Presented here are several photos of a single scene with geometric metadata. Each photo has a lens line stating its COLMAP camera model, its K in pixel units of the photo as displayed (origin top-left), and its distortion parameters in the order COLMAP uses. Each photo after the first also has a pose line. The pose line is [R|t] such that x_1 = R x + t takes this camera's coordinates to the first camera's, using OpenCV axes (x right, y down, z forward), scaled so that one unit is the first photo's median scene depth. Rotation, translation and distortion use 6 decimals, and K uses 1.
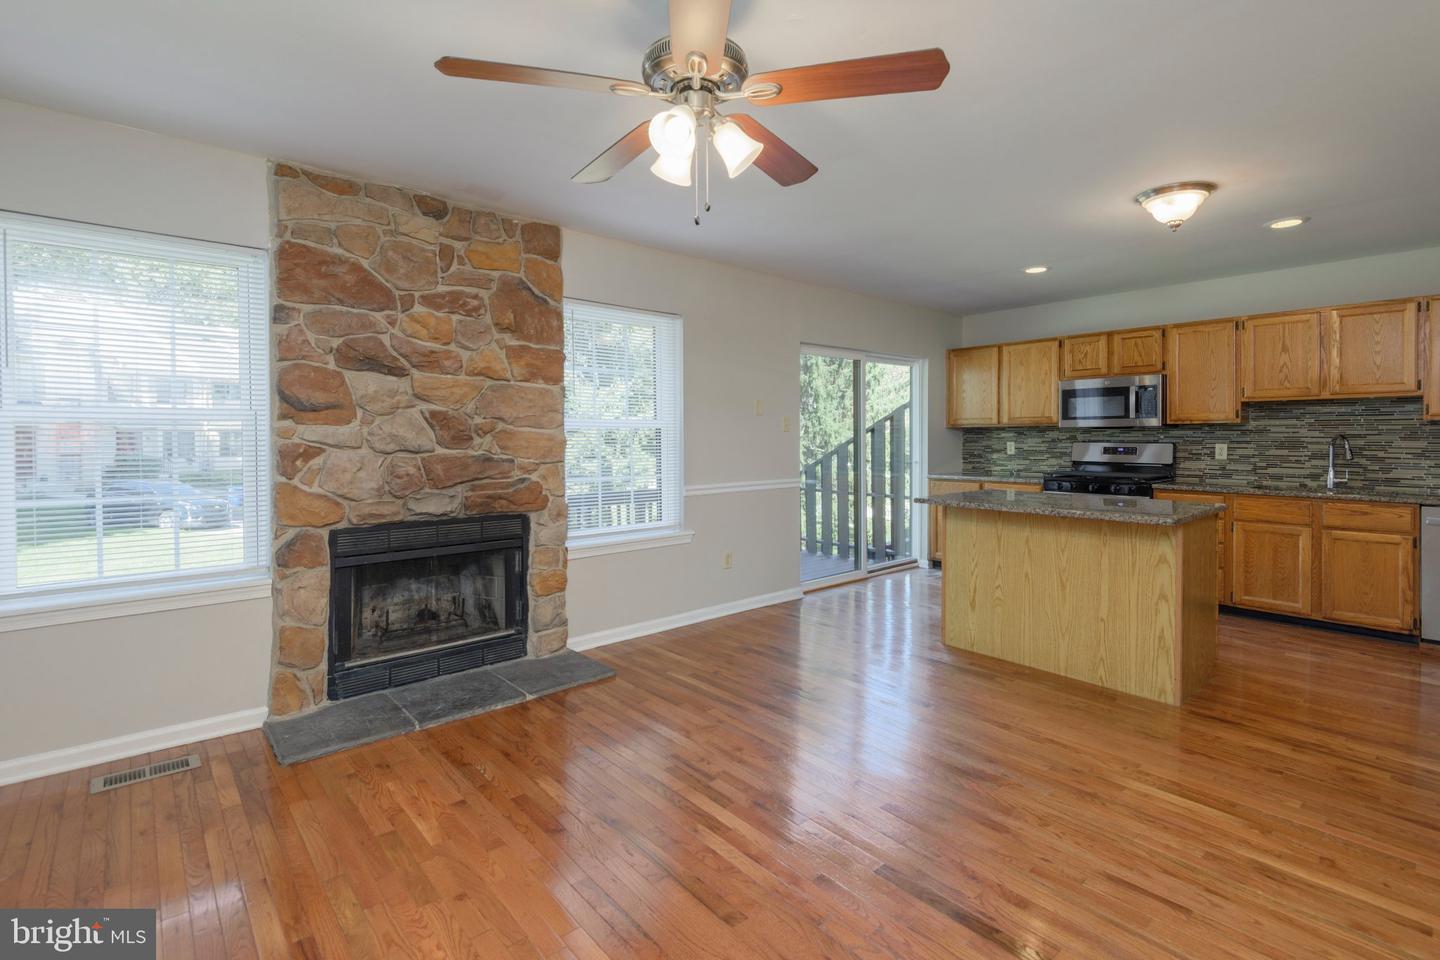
lens RADIAL K [[670.6, 0, 723.2], [0, 670.6, 441.5], [0, 0, 1]] dist [0.031783, -0.019731]
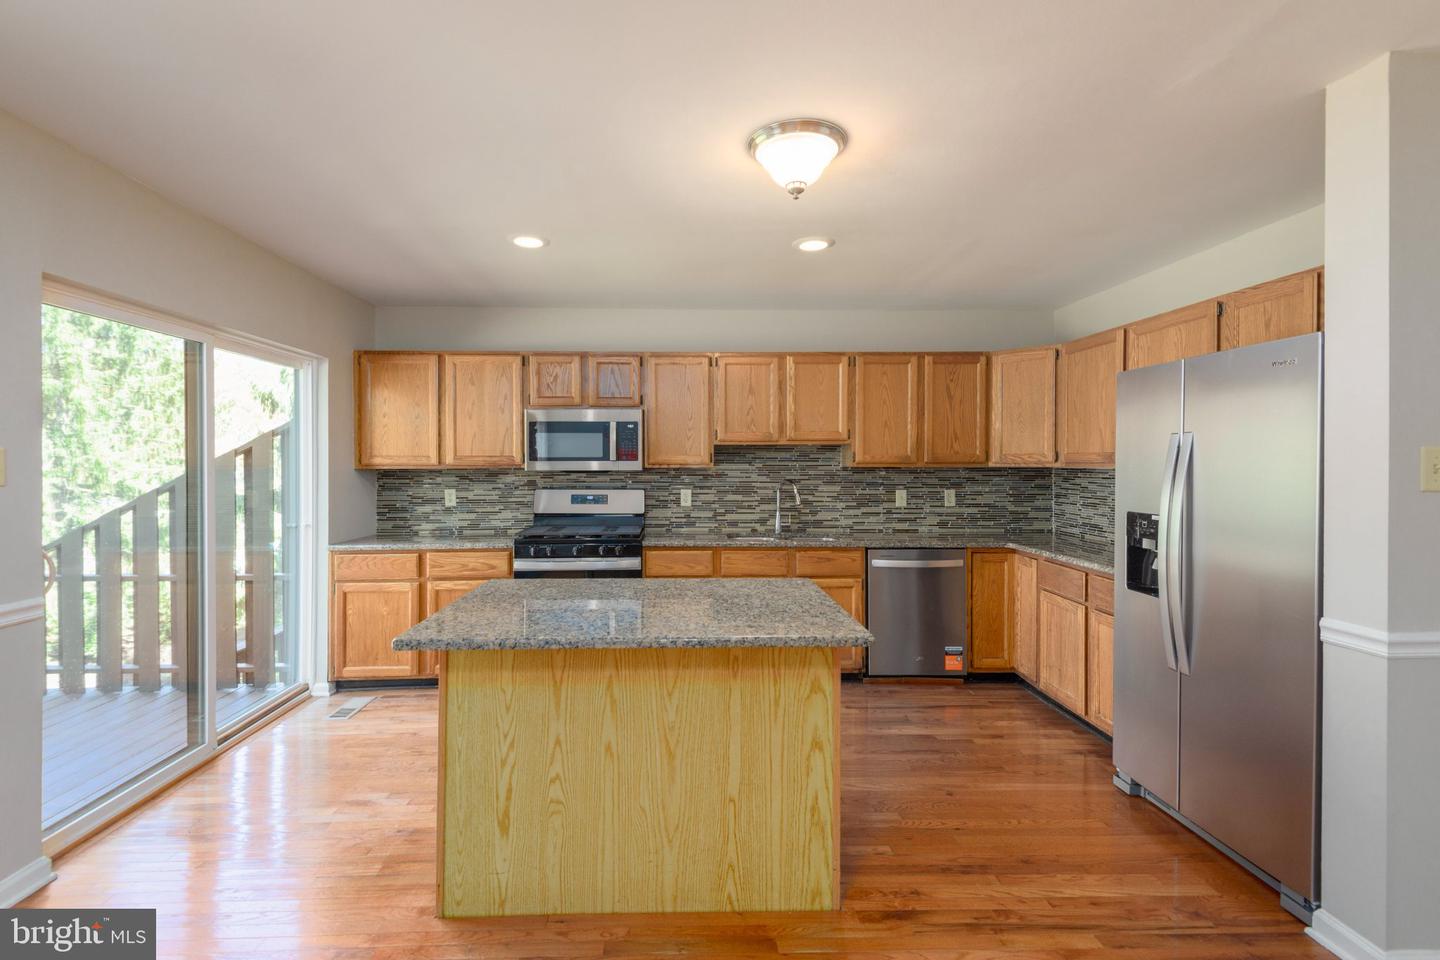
lens RADIAL K [[659.6, 0, 697.7], [0, 659.6, 469.5], [0, 0, 1]] dist [0.034184, -0.018984]
pose [[0.632508, -0.002684, 0.774549, 0.071211], [0.006378, 0.999978, -0.001743, -0.030446], [-0.774527, 0.006043, 0.632512, 0.586621]]
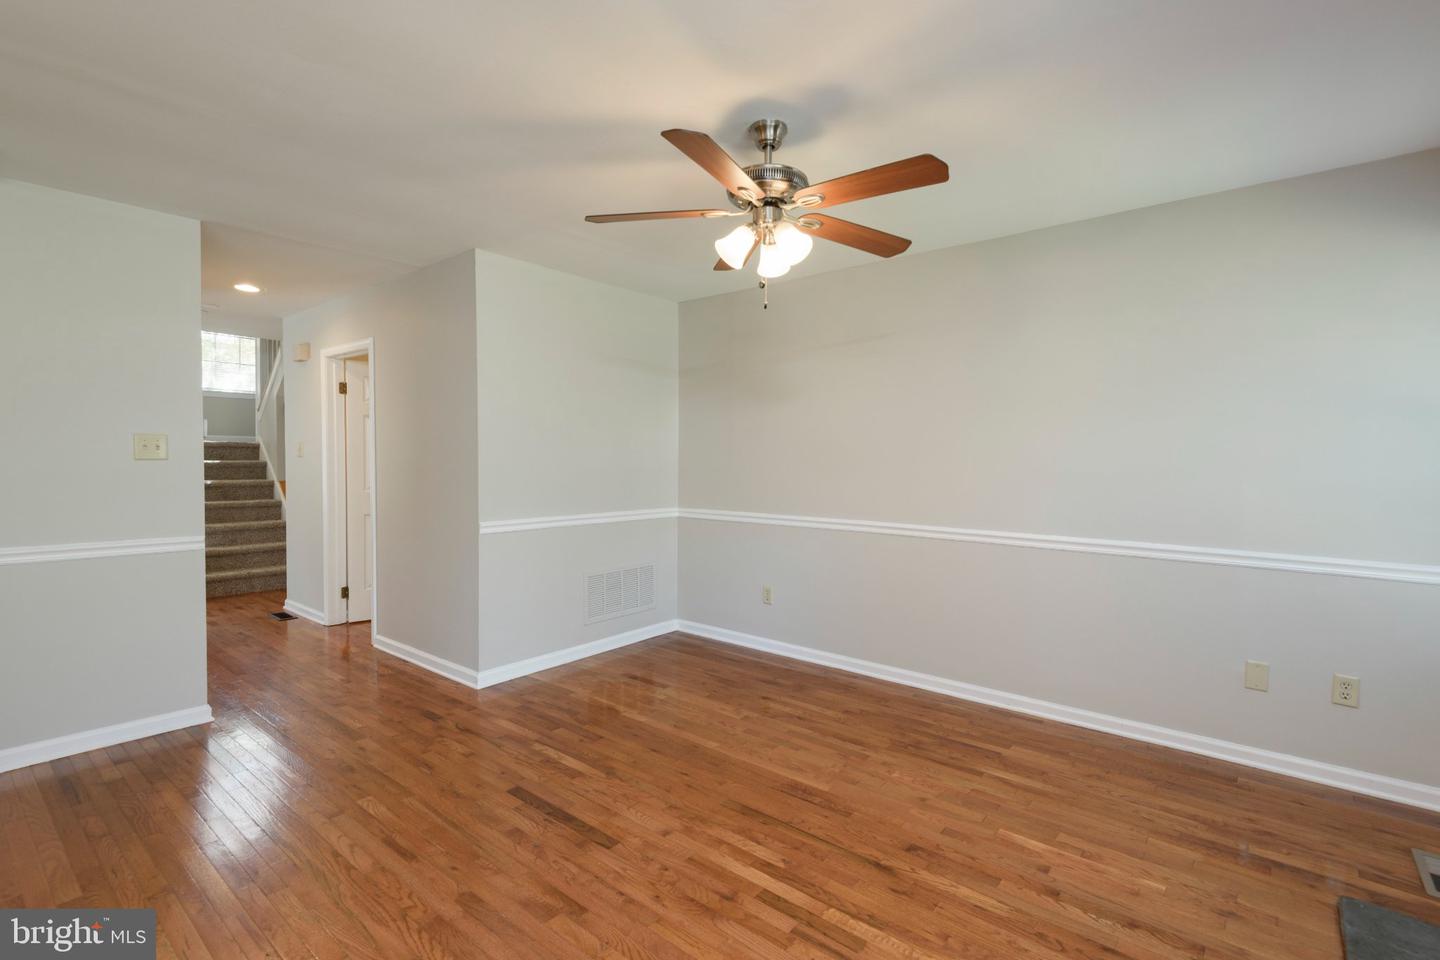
lens RADIAL K [[670.6, 0, 723.2], [0, 670.6, 441.5], [0, 0, 1]] dist [0.031783, -0.019731]
pose [[-0.988712, -0.009095, -0.149549, 0.118586], [-0.006868, 0.999858, -0.015407, -0.022758], [0.149668, -0.014206, -0.988634, 1.143940]]
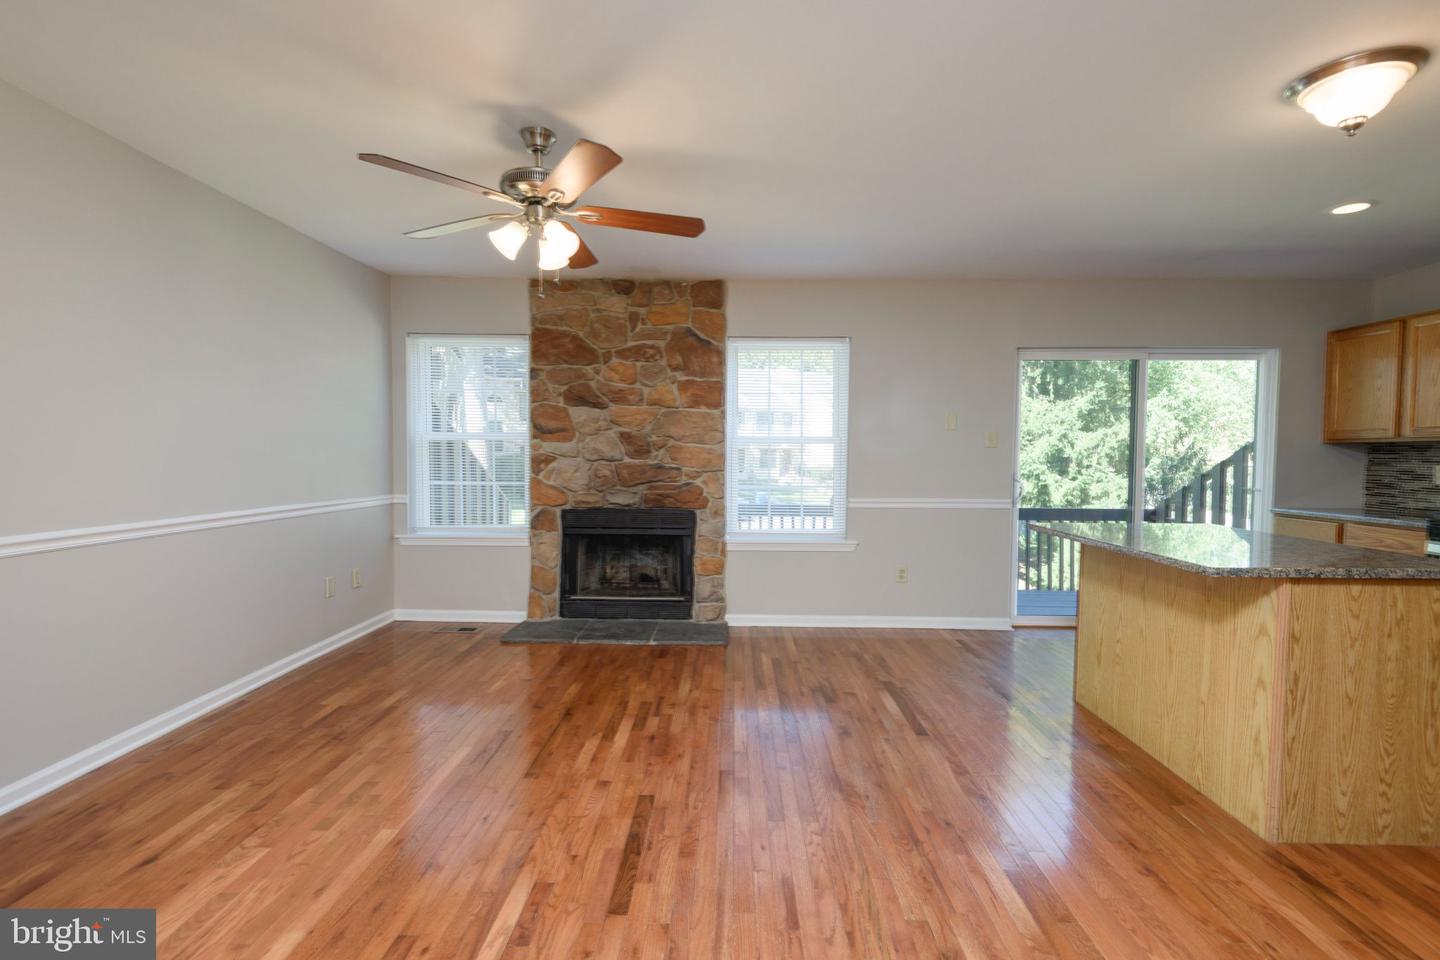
lens RADIAL K [[651.9, 0, 720.0], [0, 651.9, 480.0], [0, 0, 1]] dist [0.004116, -0.000498]
pose [[0.738173, 0.034694, -0.673718, 0.586895], [-0.013906, 0.999247, 0.036222, 0.002998], [0.674468, -0.017370, 0.738100, 0.113255]]
